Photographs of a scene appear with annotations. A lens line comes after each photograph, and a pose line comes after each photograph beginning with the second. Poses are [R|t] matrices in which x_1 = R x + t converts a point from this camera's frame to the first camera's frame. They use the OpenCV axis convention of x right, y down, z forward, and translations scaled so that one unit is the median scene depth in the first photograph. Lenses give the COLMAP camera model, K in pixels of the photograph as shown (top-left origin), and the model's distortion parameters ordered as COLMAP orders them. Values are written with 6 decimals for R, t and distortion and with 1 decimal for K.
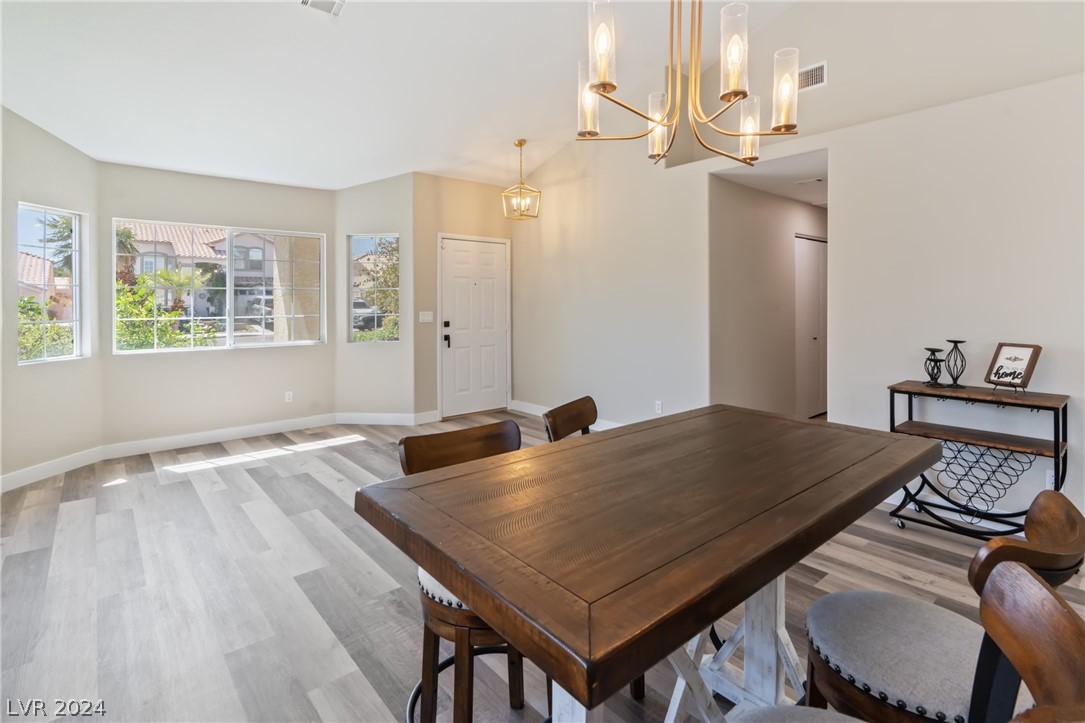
lens RADIAL K [[533.8, 0, 540.8], [0, 533.8, 302.0], [0, 0, 1]] dist [0.003945, 0.000248]
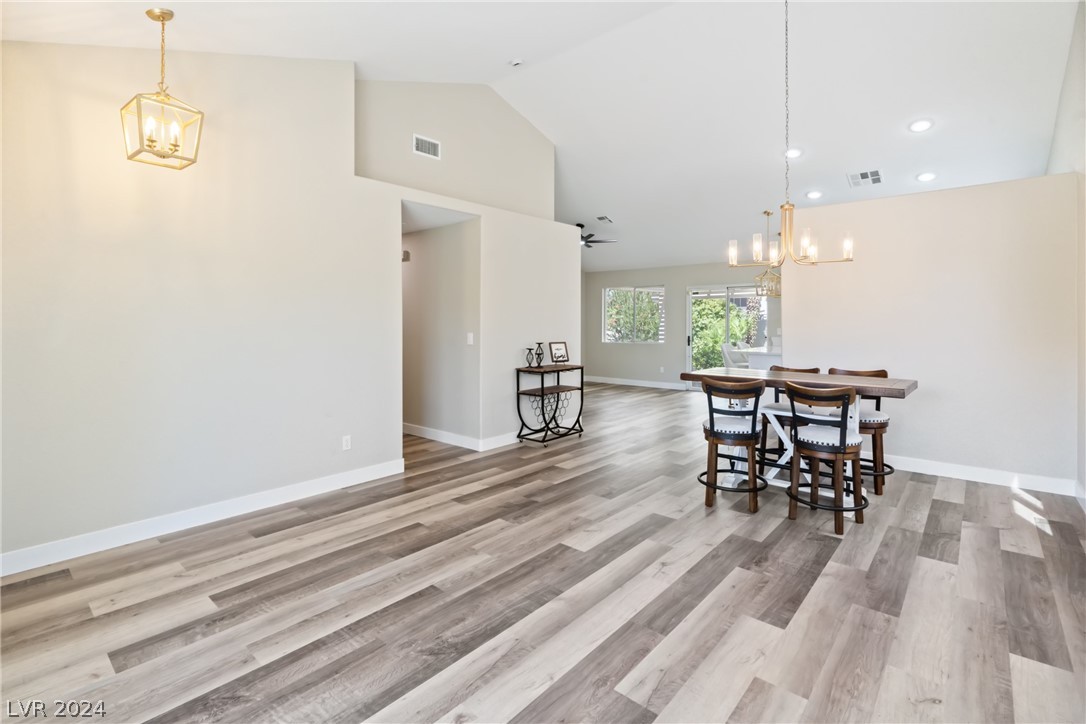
lens RADIAL K [[522.1, 0, 542.4], [0, 522.1, 323.9], [0, 0, 1]] dist [0.000374, -0.000459]
pose [[-0.173250, 0.005992, 0.984860, -1.167988], [0.006763, 0.999965, -0.004894, 0.014969], [-0.984855, 0.005813, -0.173285, 1.447423]]
